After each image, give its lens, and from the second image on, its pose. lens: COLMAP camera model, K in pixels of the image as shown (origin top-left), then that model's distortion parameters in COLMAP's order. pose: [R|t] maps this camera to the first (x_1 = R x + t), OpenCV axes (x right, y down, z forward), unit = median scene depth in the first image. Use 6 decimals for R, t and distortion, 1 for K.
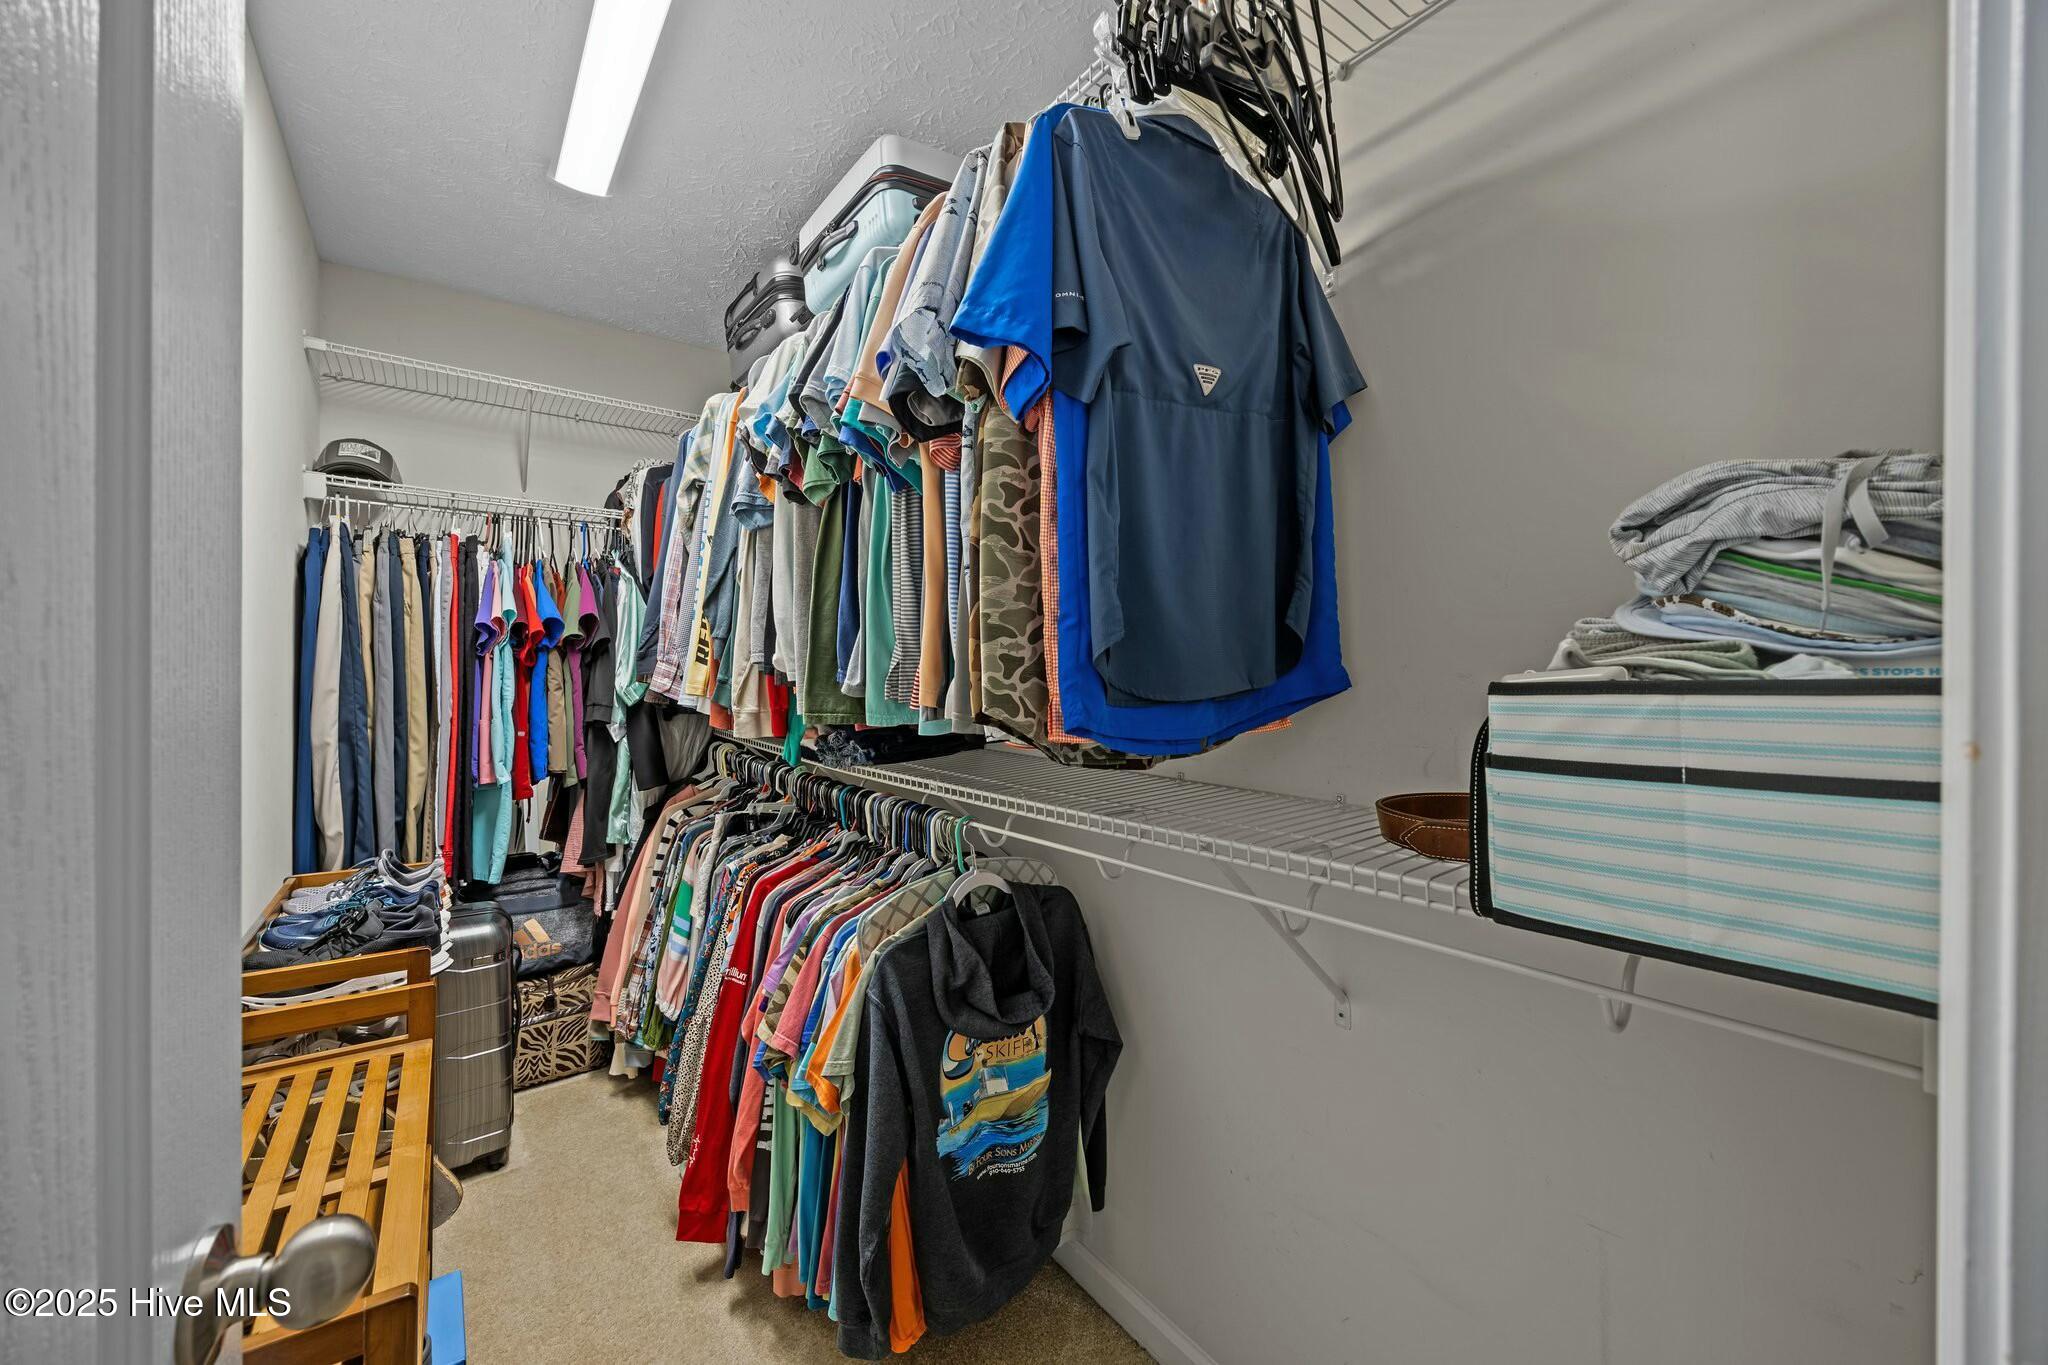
lens RADIAL K [[782.4, 0, 1022.1], [0, 782.4, 675.4], [0, 0, 1]] dist [0.000404, -0.000406]
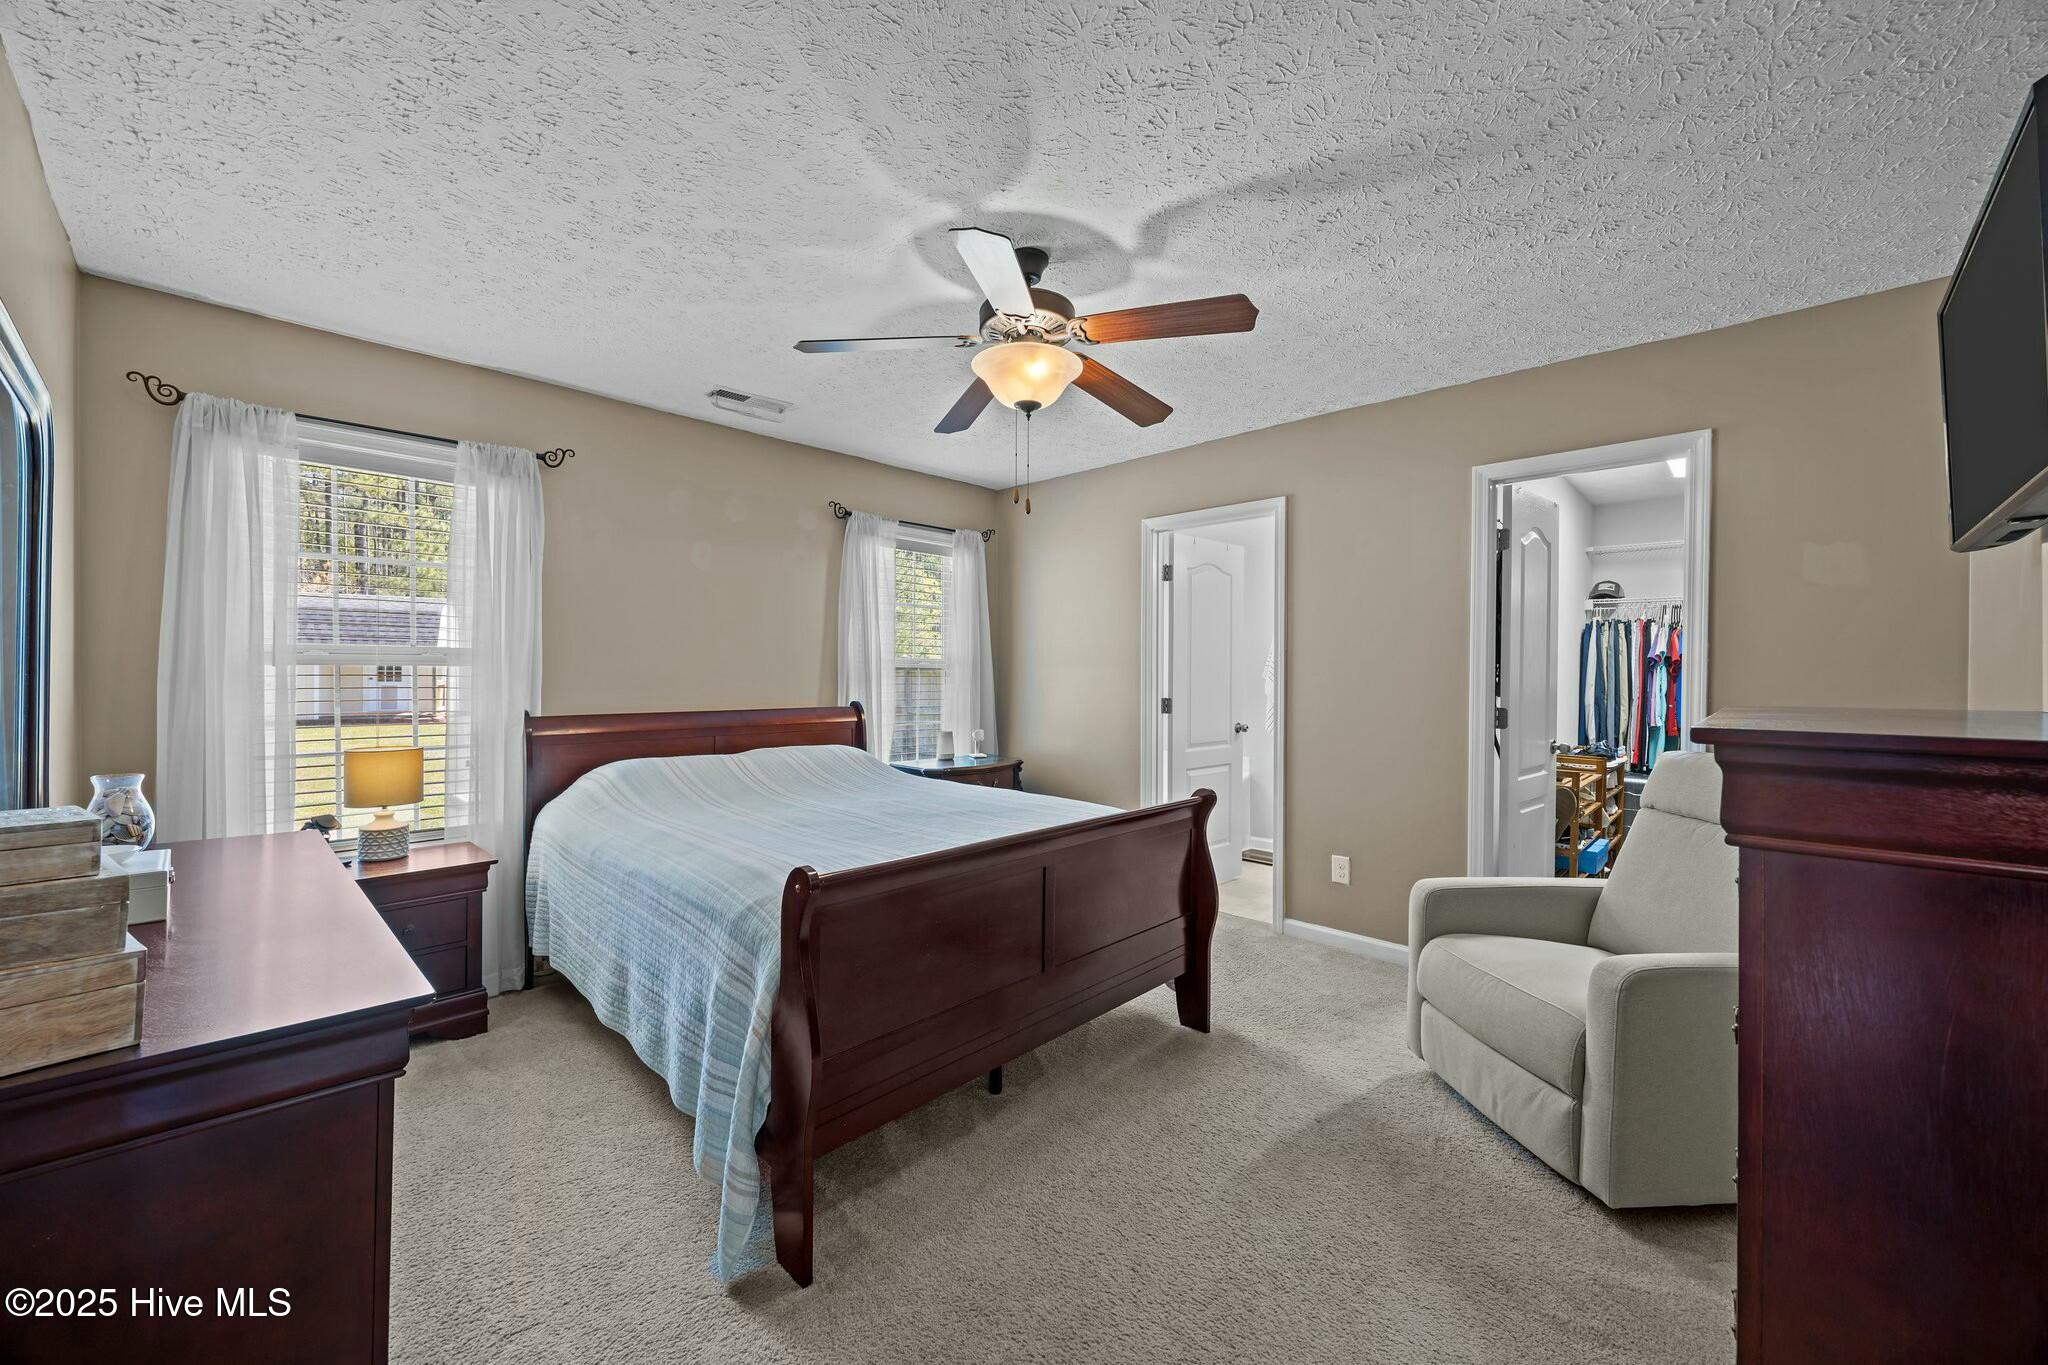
lens RADIAL K [[782.4, 0, 1028.6], [0, 782.4, 680.3], [0, 0, 1]] dist [0.000404, -0.000406]
pose [[0.181072, 0.001189, -0.983469, 1.344221], [-0.006761, 0.999977, -0.000036, 0.016016], [0.983447, 0.006656, 0.181076, -1.323854]]
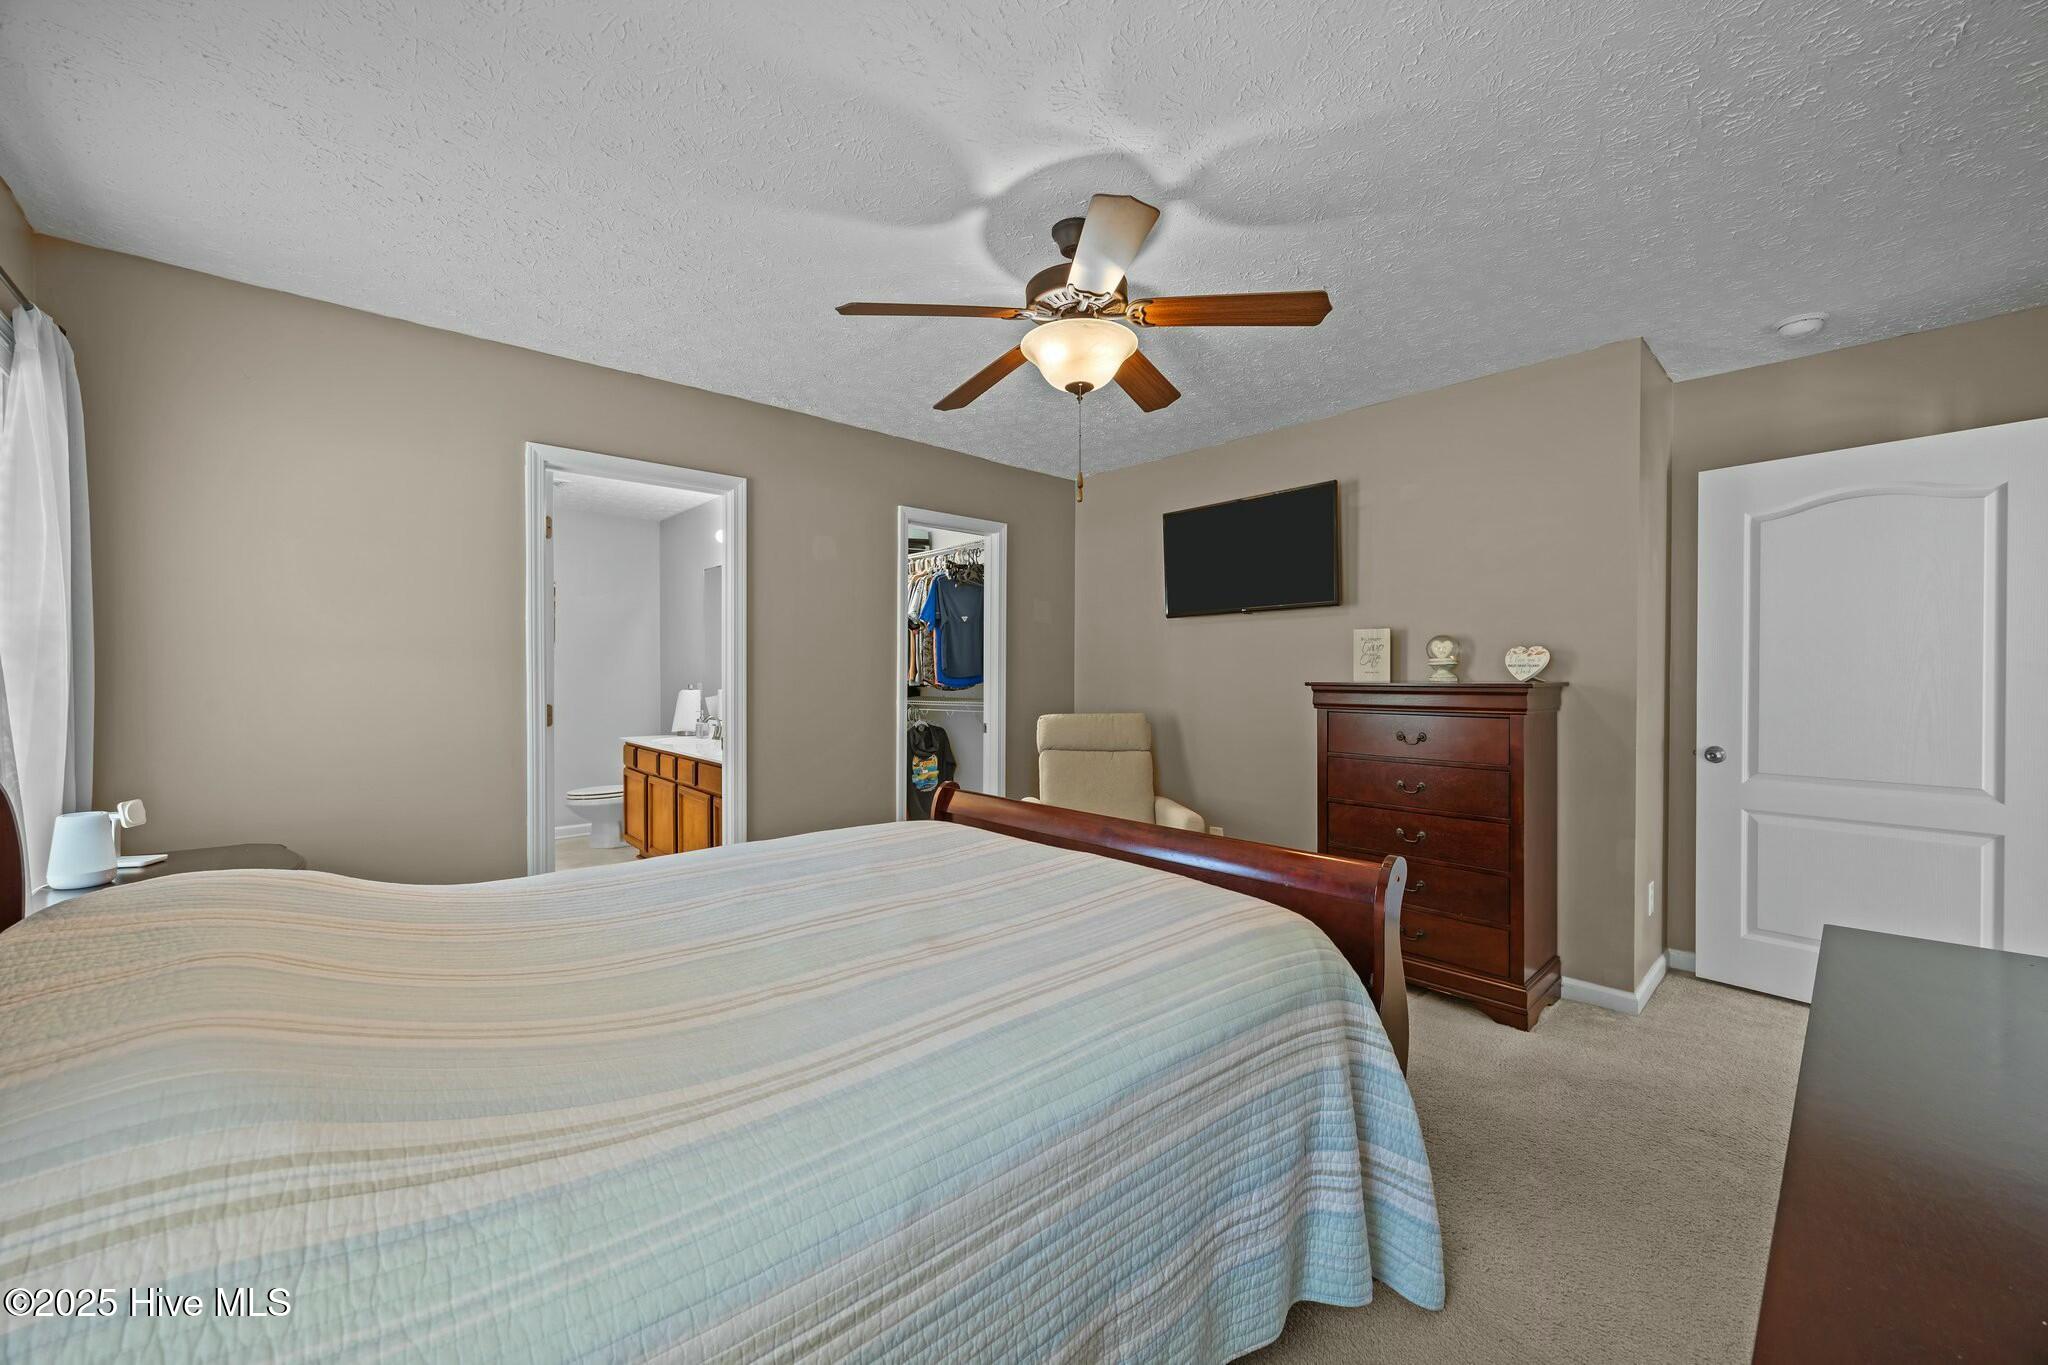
lens RADIAL K [[782.4, 0, 1025.3], [0, 782.4, 676.4], [0, 0, 1]] dist [0.000404, -0.000406]
pose [[0.994597, 0.000496, 0.103808, 0.043701], [-0.001296, 0.999970, 0.007634, -0.008514], [-0.103801, -0.007727, 0.994568, -2.166832]]
